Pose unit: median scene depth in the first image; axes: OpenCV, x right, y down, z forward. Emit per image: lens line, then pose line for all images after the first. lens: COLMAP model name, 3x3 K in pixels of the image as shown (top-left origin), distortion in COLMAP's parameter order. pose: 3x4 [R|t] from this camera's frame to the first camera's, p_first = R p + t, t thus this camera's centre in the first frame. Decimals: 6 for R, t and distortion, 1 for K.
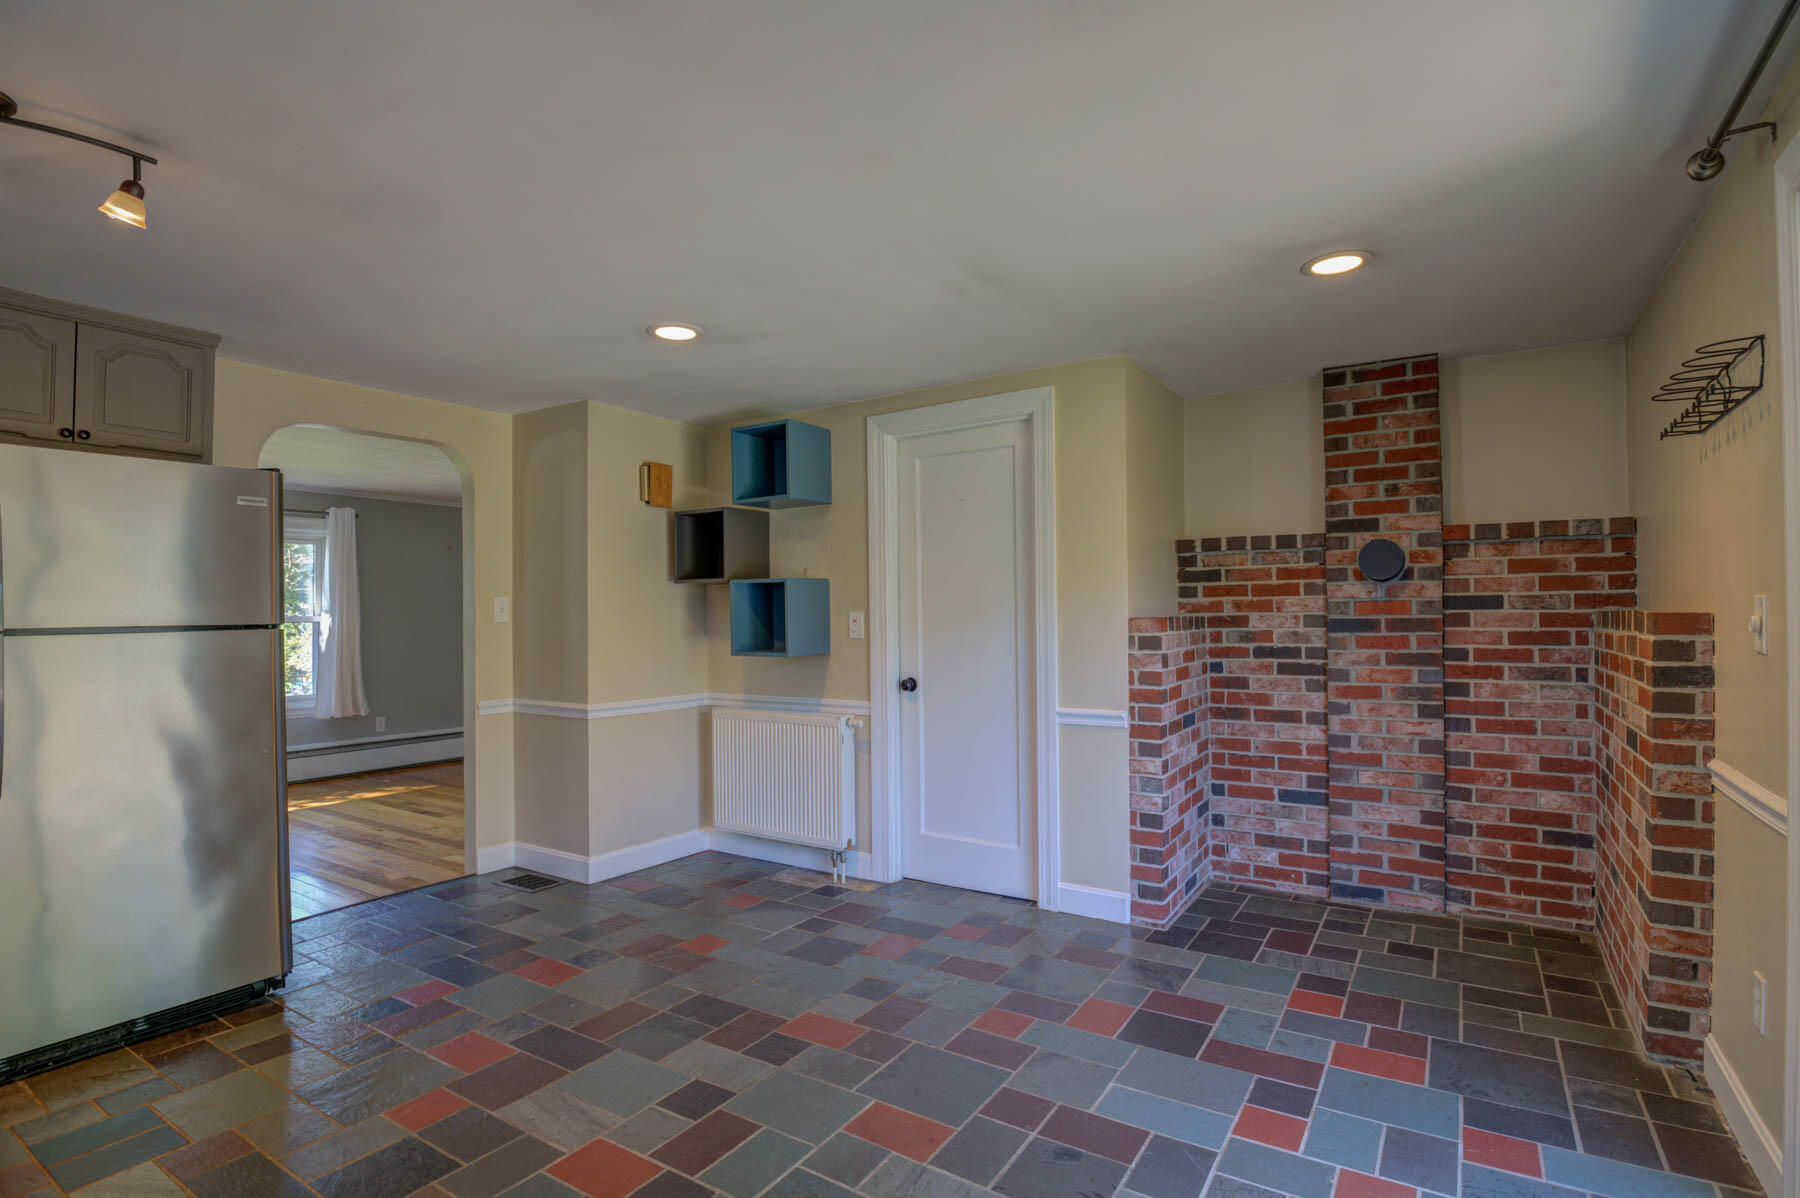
lens RADIAL K [[875.5, 0, 908.1], [0, 875.5, 604.5], [0, 0, 1]] dist [-0.002343, -0.000235]
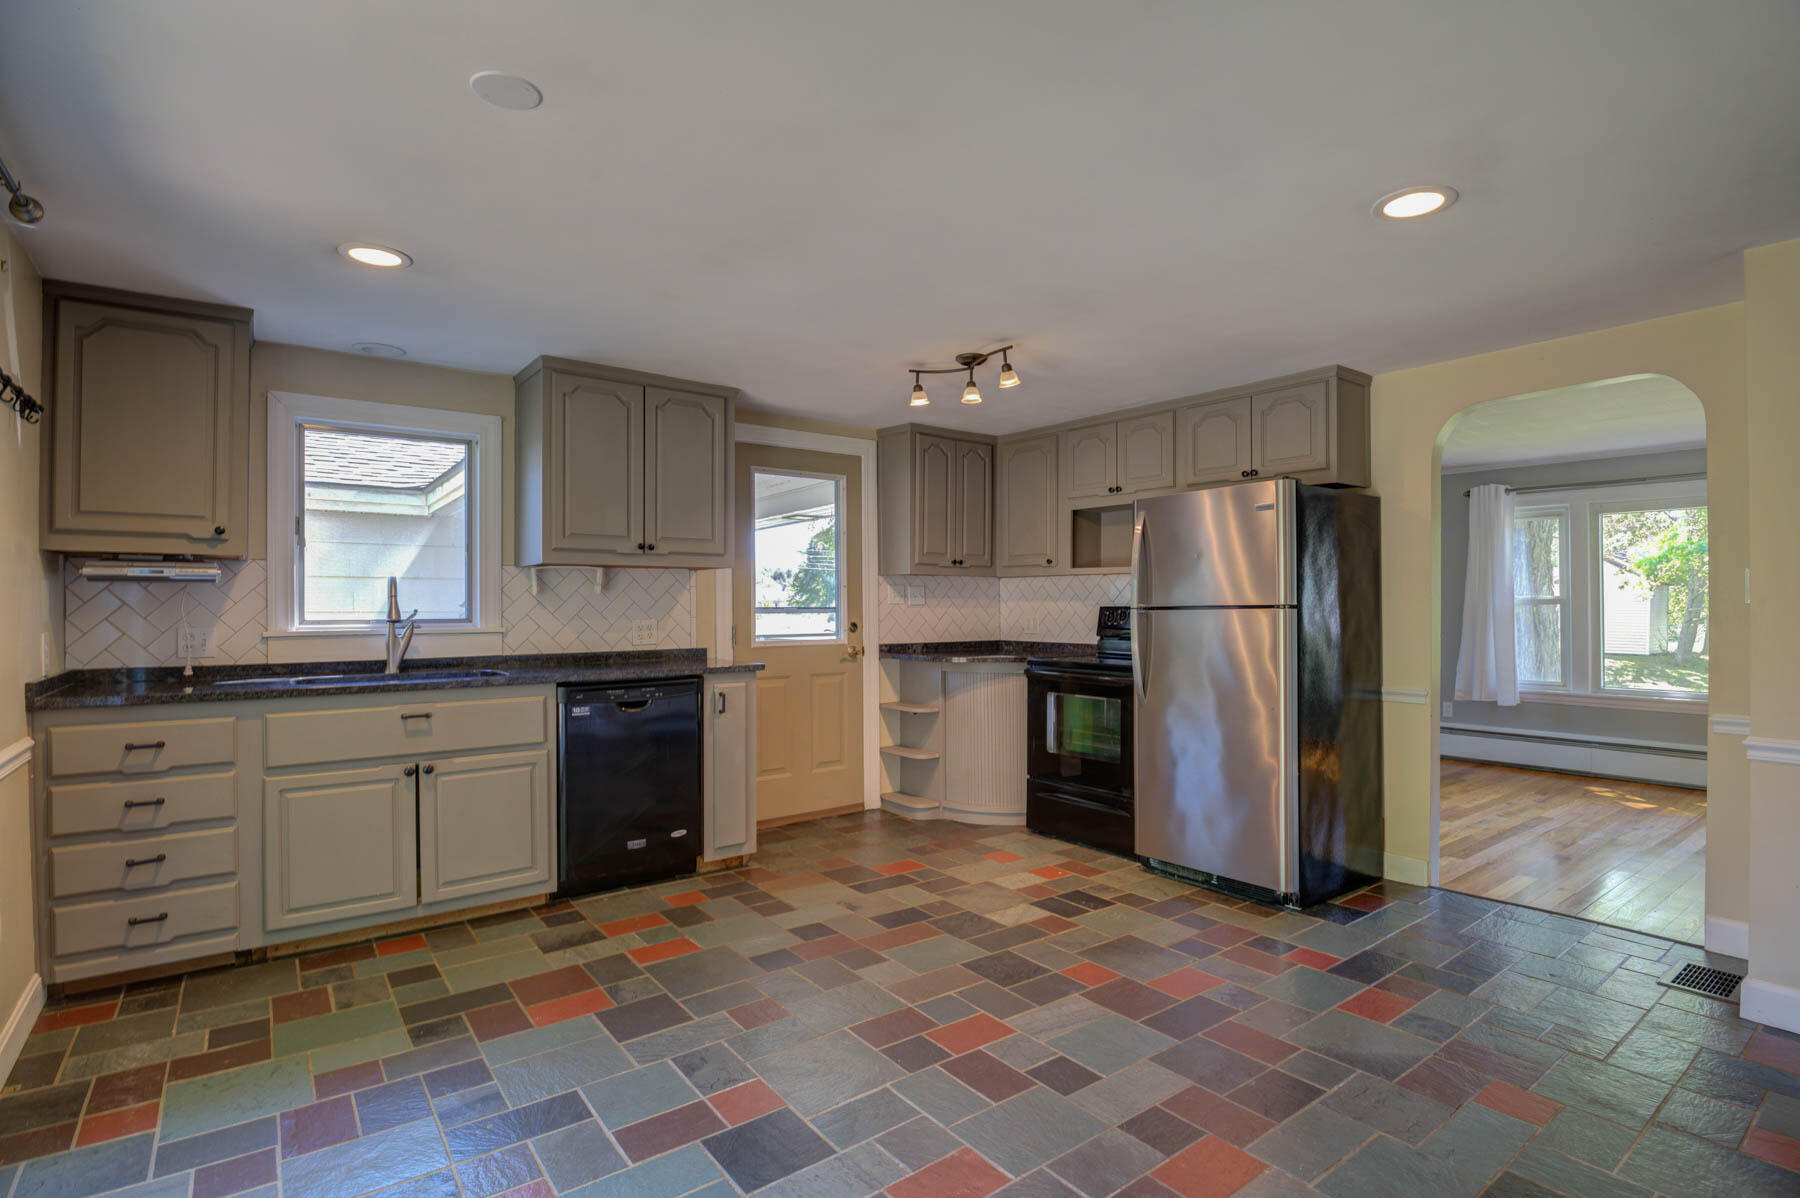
lens RADIAL K [[875.5, 0, 908.0], [0, 875.5, 604.2], [0, 0, 1]] dist [-0.002343, -0.000235]
pose [[-0.345007, -0.000968, -0.938600, 0.700476], [0.020087, 0.999763, -0.008415, 0.026612], [0.938385, -0.021757, -0.344906, 1.093596]]
